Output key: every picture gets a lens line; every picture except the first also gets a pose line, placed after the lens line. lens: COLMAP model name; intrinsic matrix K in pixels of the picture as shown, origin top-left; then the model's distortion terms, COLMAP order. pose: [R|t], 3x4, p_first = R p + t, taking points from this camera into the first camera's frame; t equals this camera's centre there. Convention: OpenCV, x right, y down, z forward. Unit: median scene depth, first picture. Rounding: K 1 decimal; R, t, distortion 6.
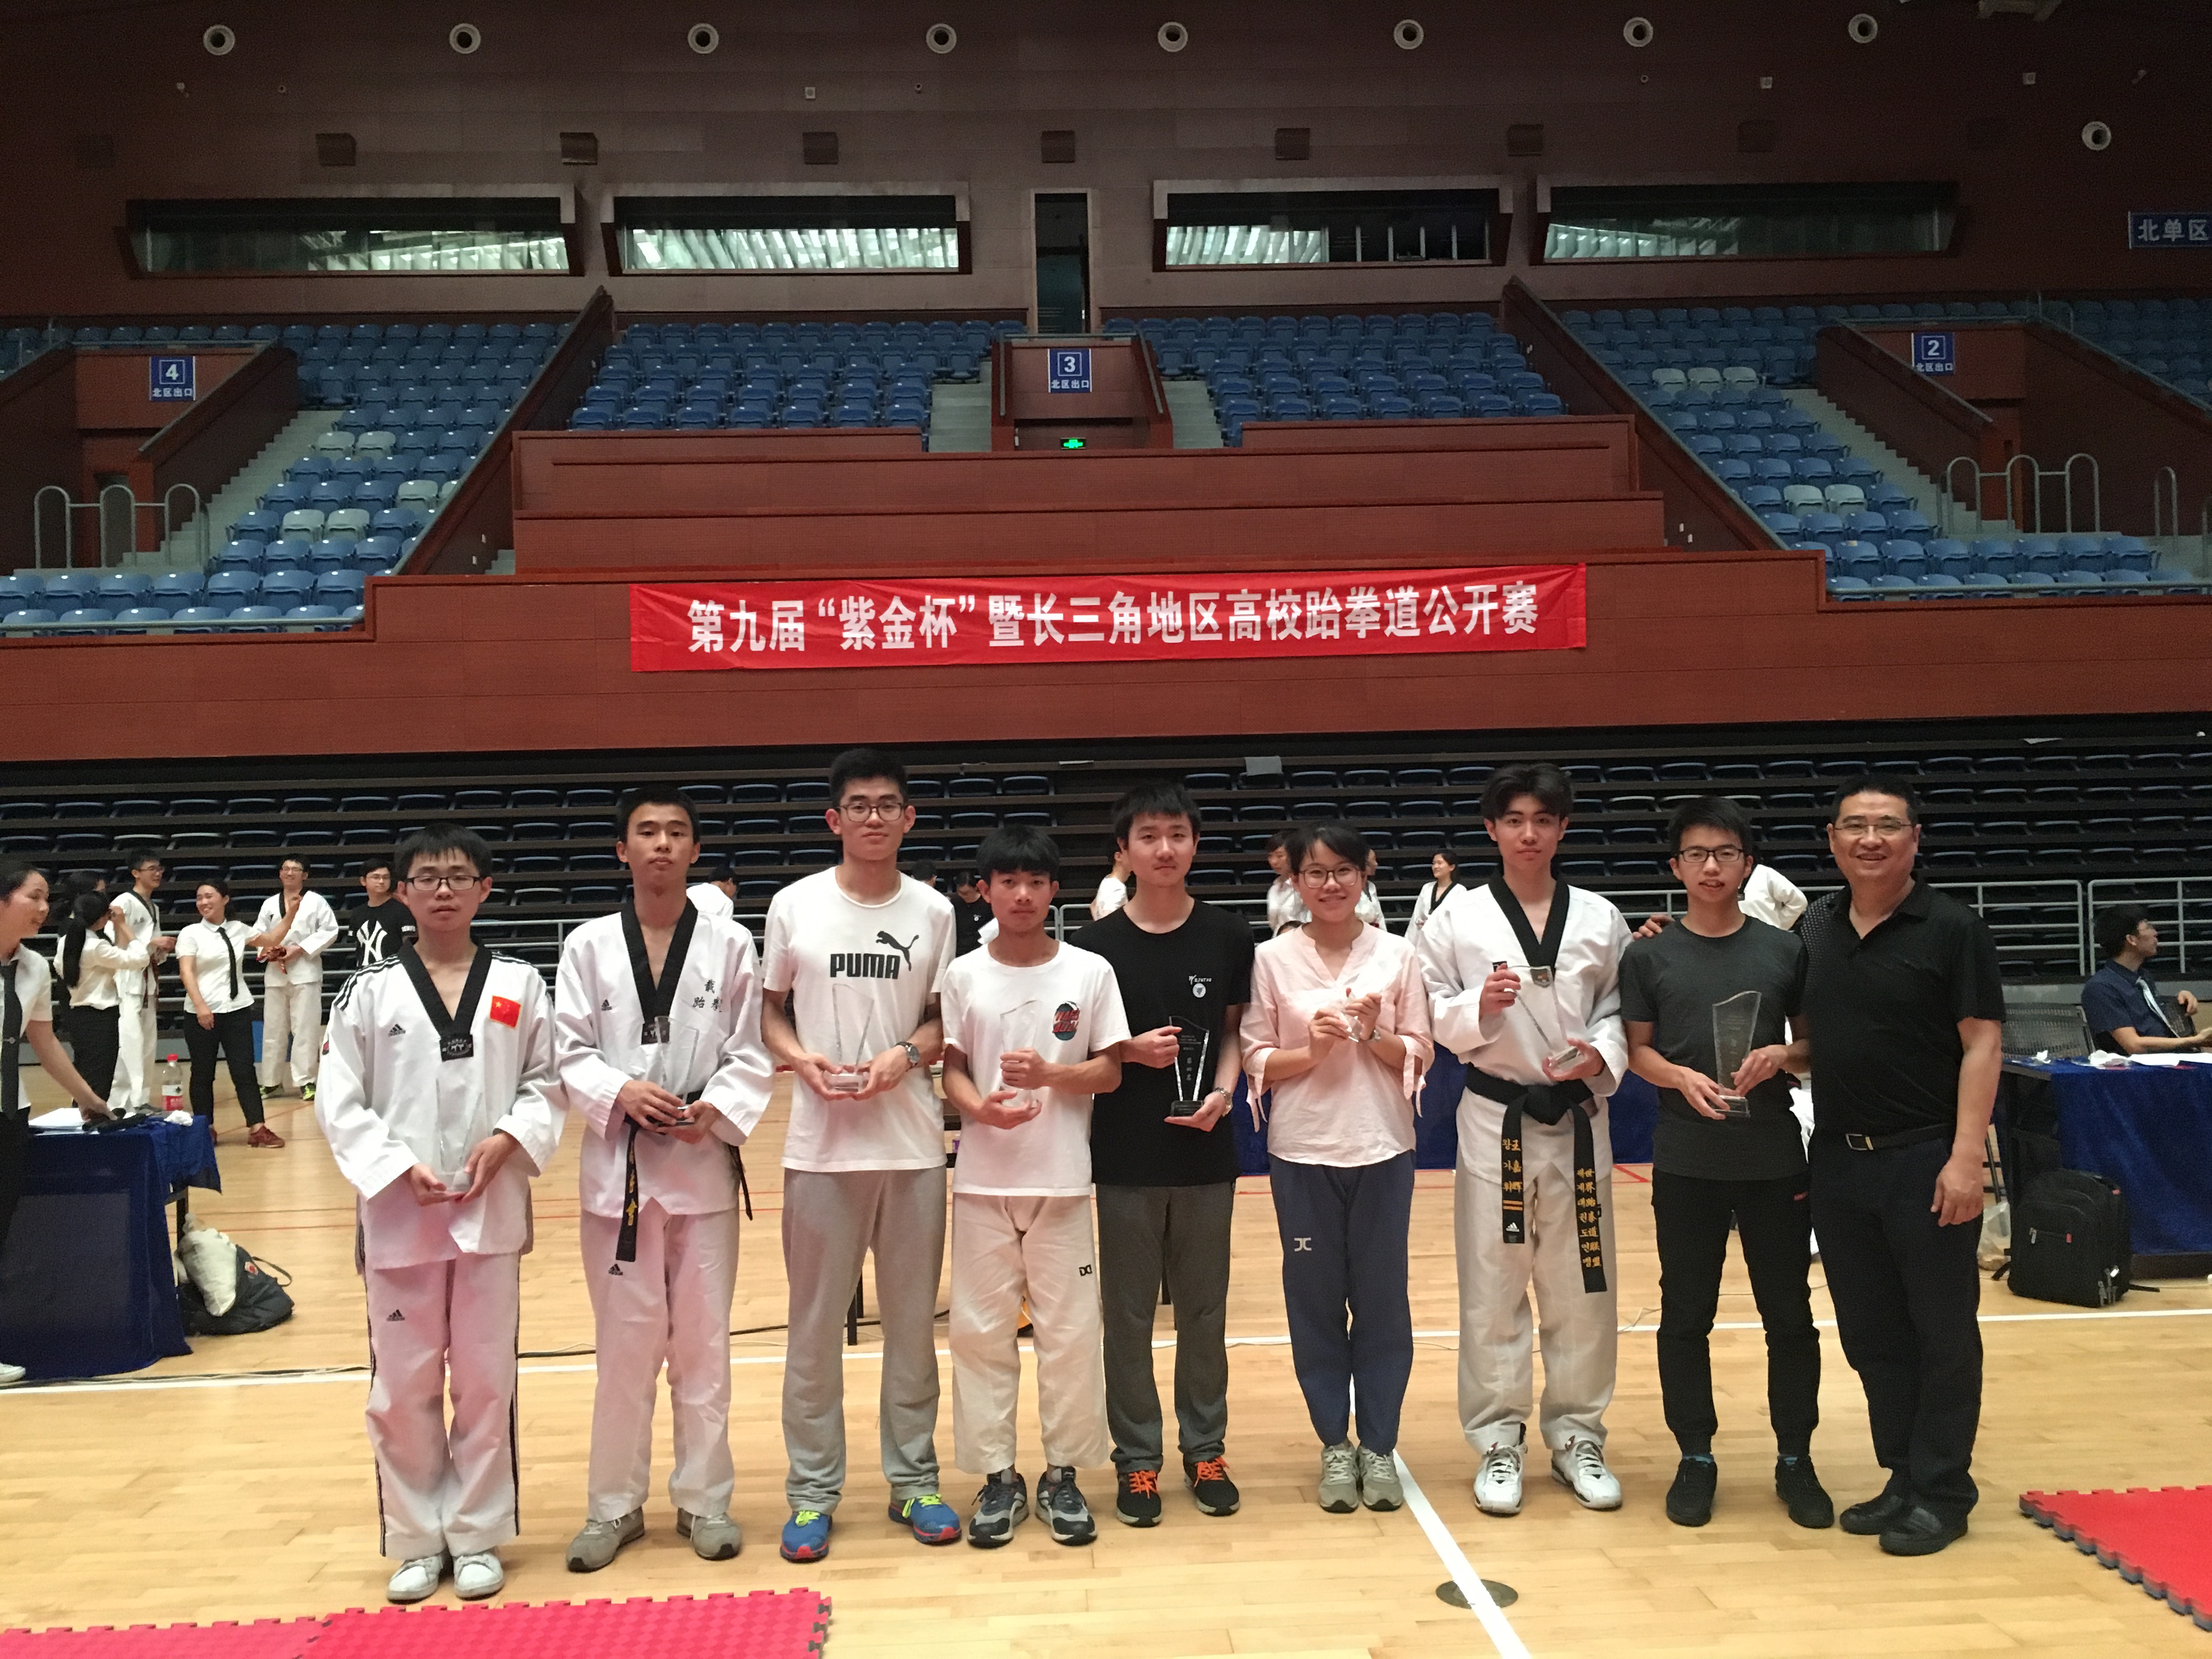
lens RADIAL K [[1926.0, 0, 1114.7], [0, 1926.0, 832.8], [0, 0, 1]] dist [0.071681, -0.114427]
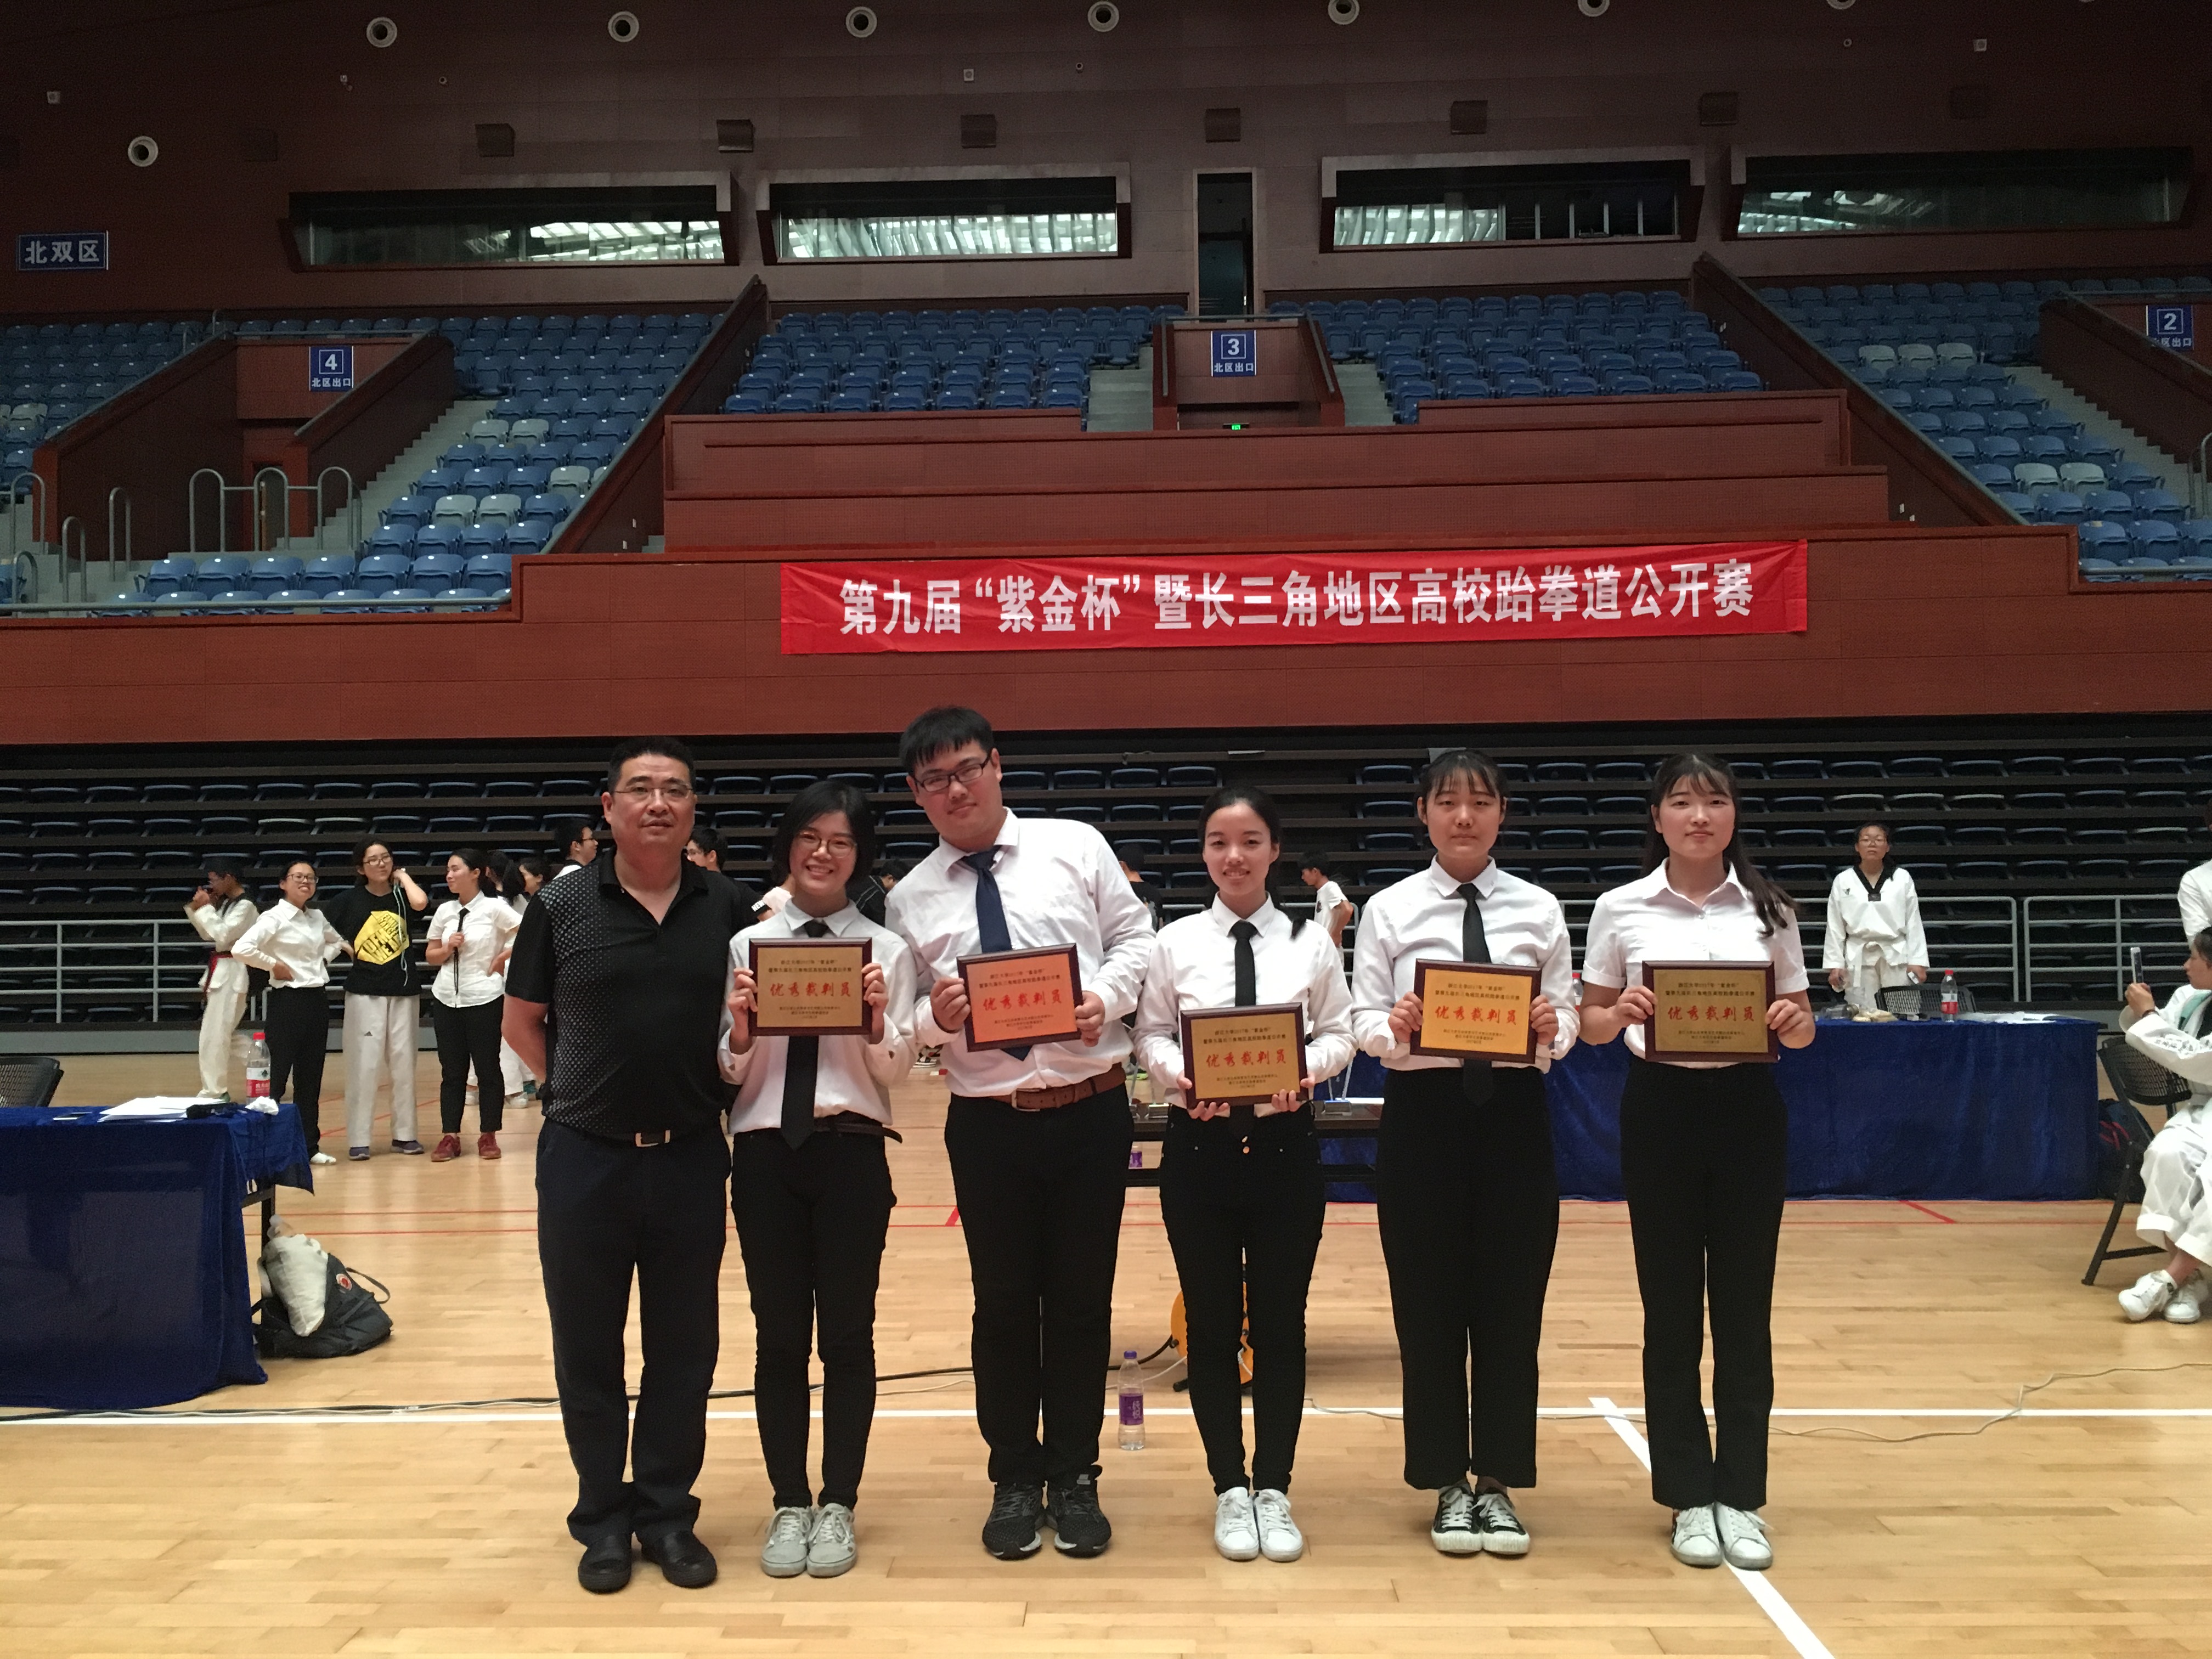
lens RADIAL K [[1926.0, 0, 1103.9], [0, 1926.0, 827.0], [0, 0, 1]] dist [0.071681, -0.114427]
pose [[0.996942, 0.010448, -0.077442, -0.013299], [-0.011303, 0.999880, -0.010602, 0.008602], [0.077322, 0.011445, 0.996940, 0.051079]]
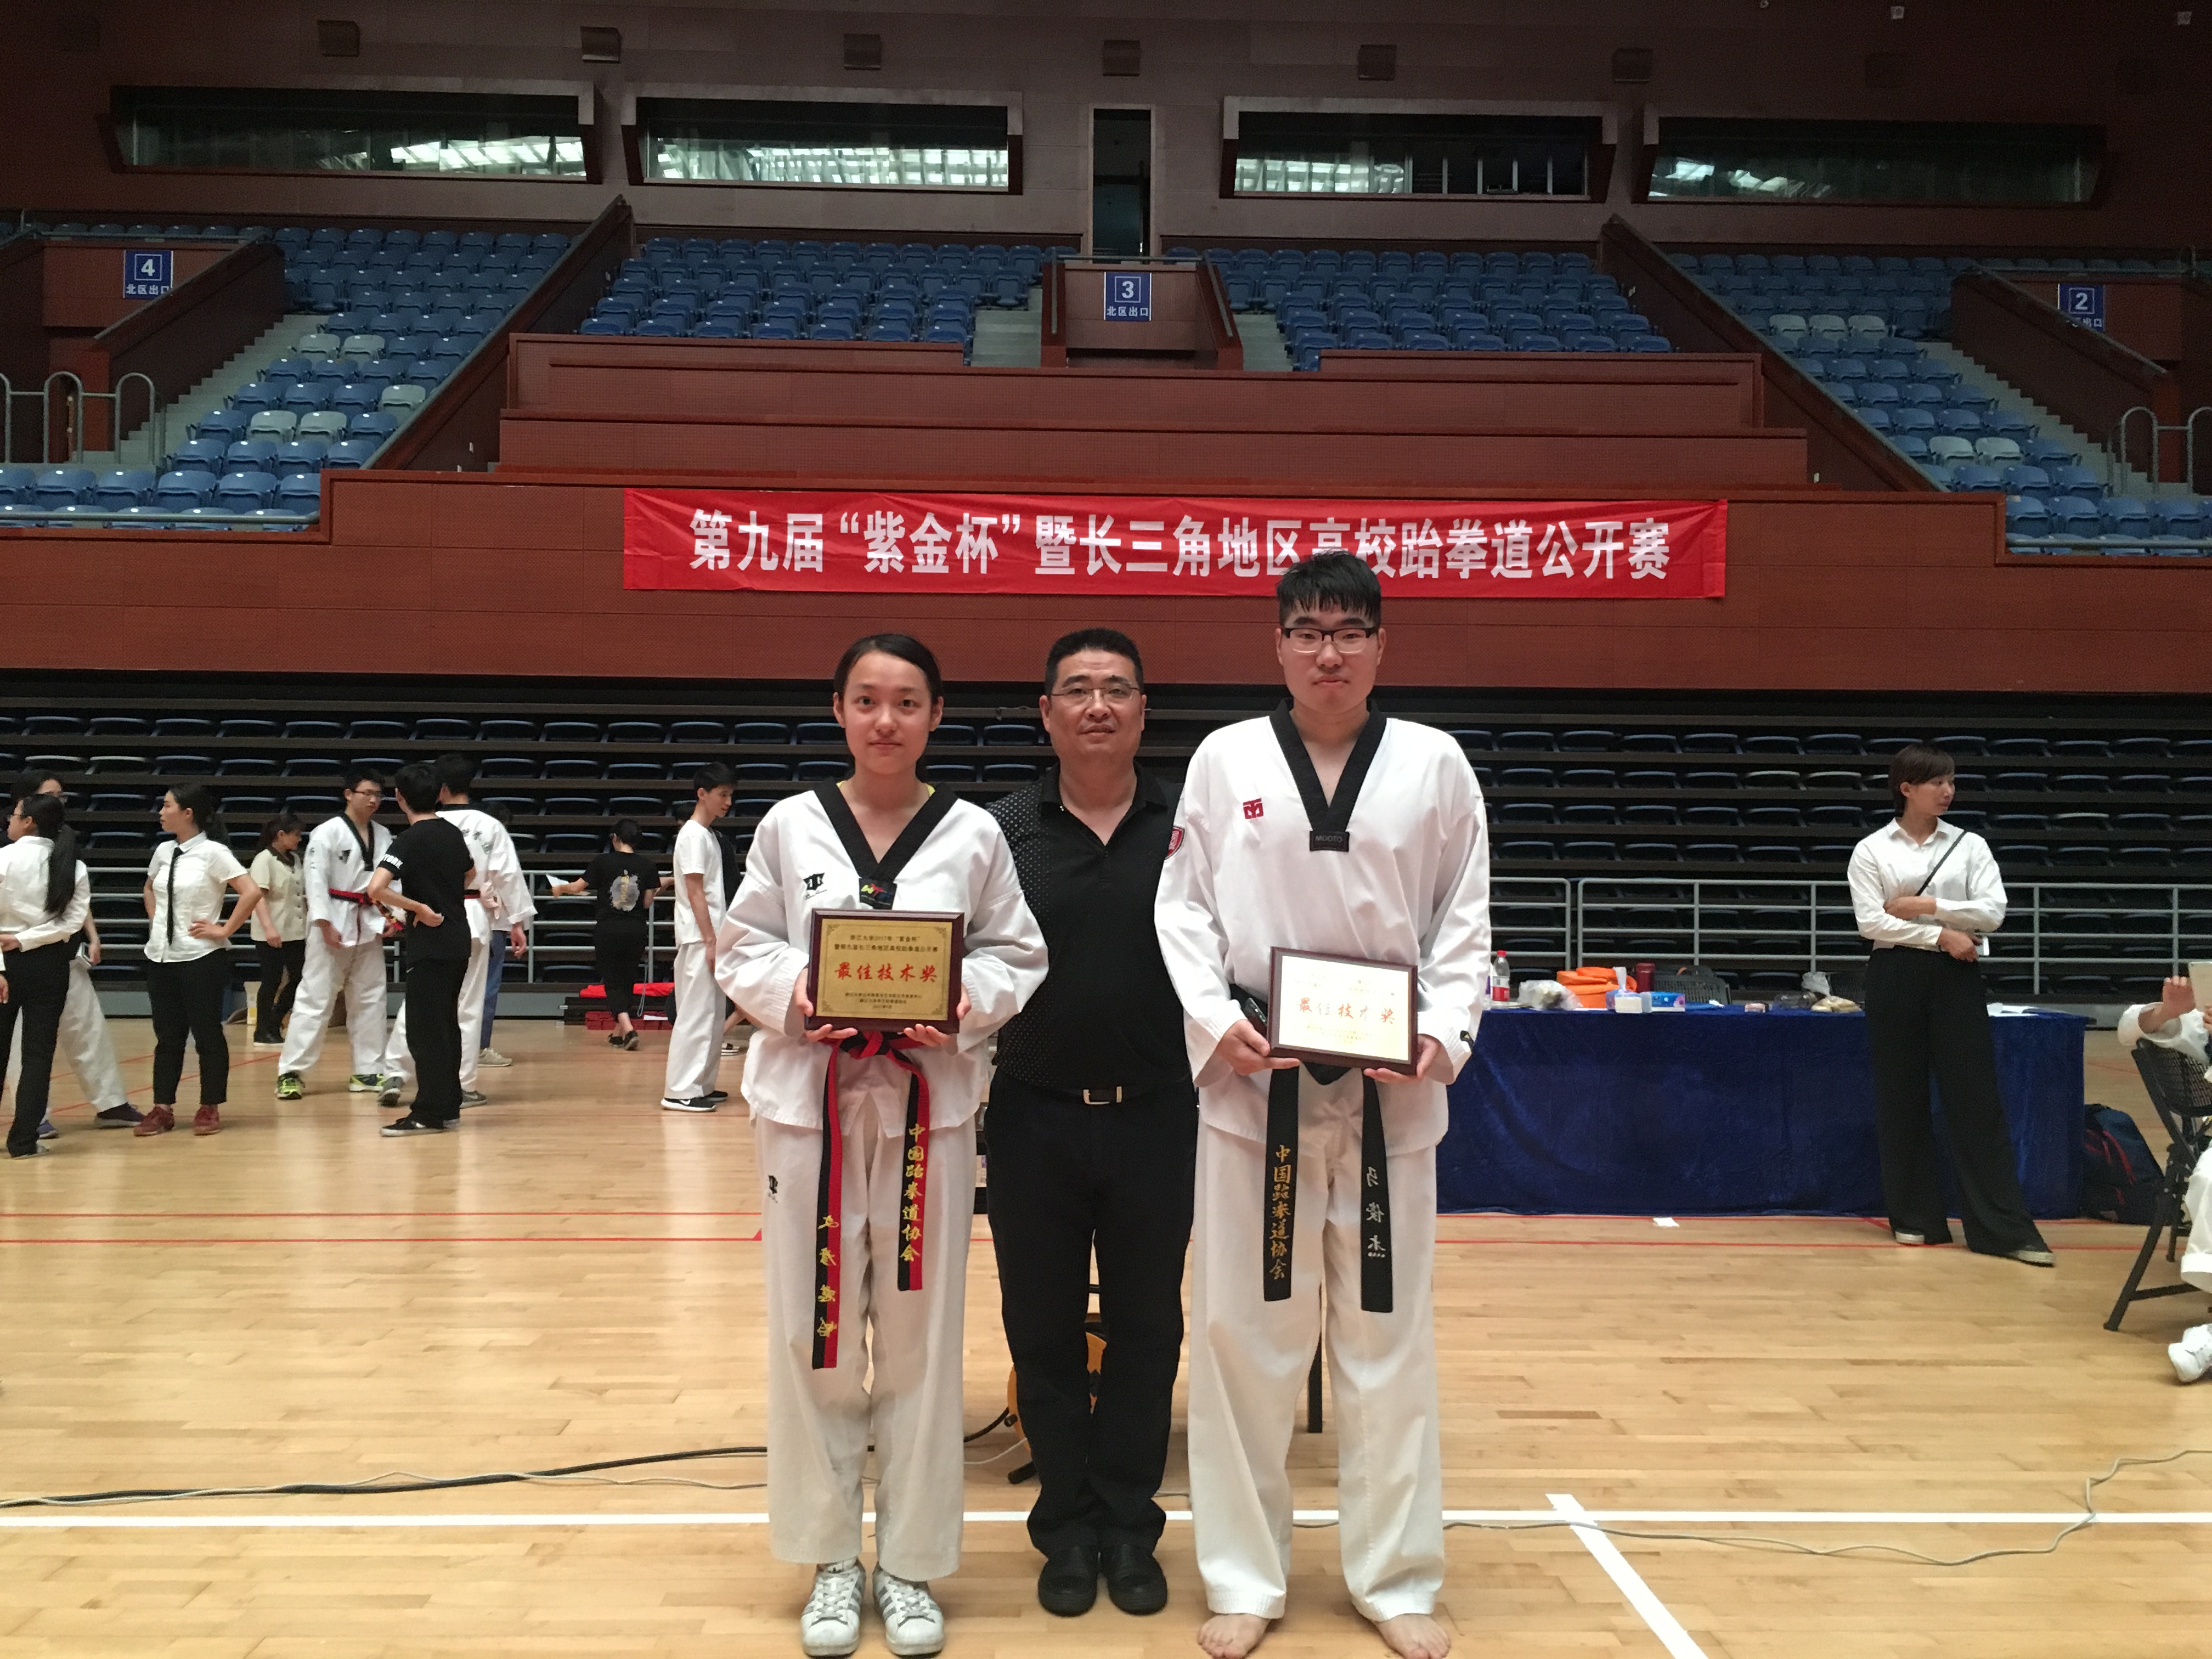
lens RADIAL K [[1926.0, 0, 1110.5], [0, 1926.0, 834.6], [0, 0, 1]] dist [0.071681, -0.114427]
pose [[0.999334, 0.033710, -0.013993, -0.012481], [-0.033662, 0.999427, 0.003643, 0.013740], [0.014108, -0.003170, 0.999895, 0.110106]]
